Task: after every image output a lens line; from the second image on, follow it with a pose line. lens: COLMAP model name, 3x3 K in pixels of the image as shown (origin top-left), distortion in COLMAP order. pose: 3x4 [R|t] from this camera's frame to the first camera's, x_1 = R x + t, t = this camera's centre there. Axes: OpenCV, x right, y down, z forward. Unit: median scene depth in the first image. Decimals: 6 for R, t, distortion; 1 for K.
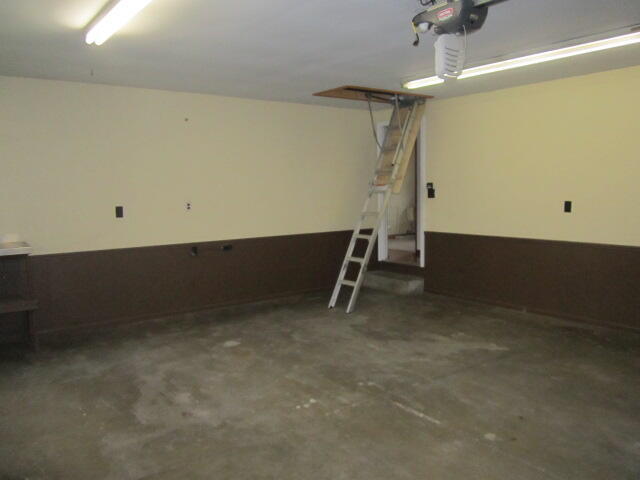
lens RADIAL K [[516.8, 0, 320.0], [0, 516.8, 240.0], [0, 0, 1]] dist [0.006284, 0.012273]
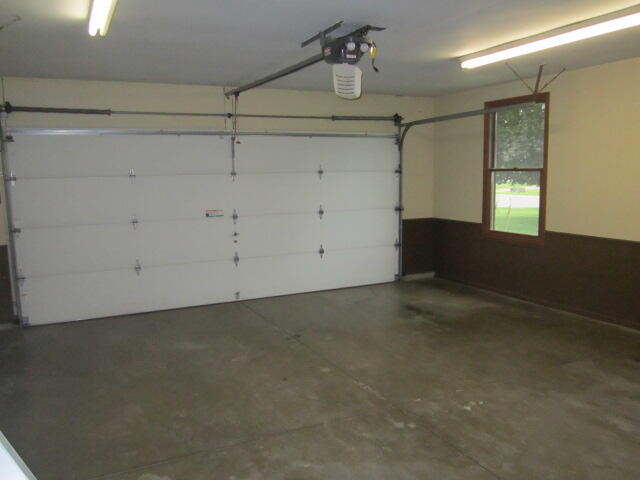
lens RADIAL K [[516.8, 0, 320.0], [0, 516.8, 240.0], [0, 0, 1]] dist [0.006284, 0.012273]
pose [[-0.979959, 0.004492, 0.199147, 0.057866], [0.052336, 0.970430, 0.235642, -0.219780], [-0.192199, 0.241342, -0.951217, 1.773123]]
